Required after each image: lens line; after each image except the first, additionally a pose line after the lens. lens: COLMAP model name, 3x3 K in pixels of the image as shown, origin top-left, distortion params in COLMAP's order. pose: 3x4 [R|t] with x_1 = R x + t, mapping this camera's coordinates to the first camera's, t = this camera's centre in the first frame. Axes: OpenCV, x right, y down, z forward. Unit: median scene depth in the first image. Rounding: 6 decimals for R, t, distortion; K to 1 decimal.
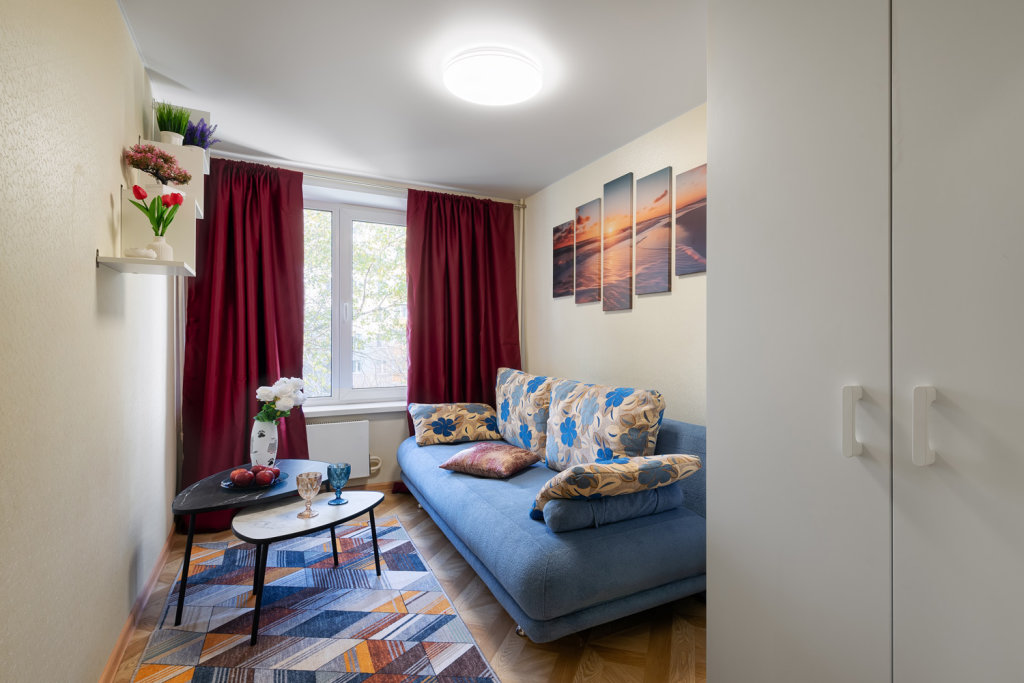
lens RADIAL K [[502.6, 0, 650.7], [0, 502.6, 337.0], [0, 0, 1]] dist [-0.001954, -0.001028]
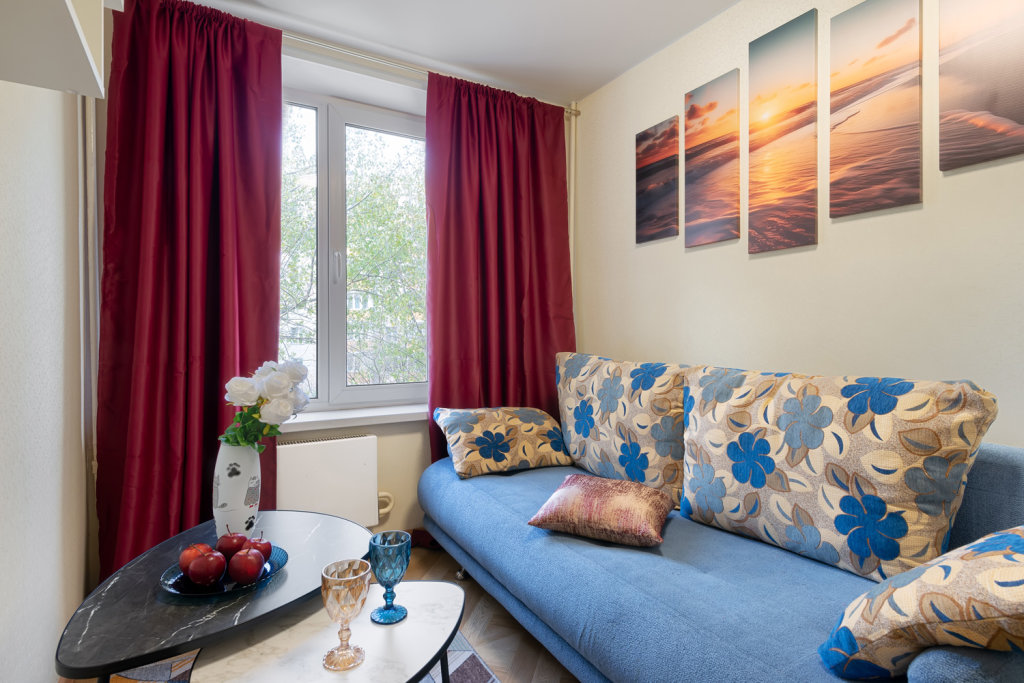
lens RADIAL K [[555.6, 0, 548.1], [0, 555.6, 326.4], [0, 0, 1]] dist [-0.001096, -0.000185]
pose [[0.995744, -0.016826, -0.090612, -0.278196], [0.015809, 0.999804, -0.011926, 0.040272], [0.090795, 0.010443, 0.995815, 0.319697]]
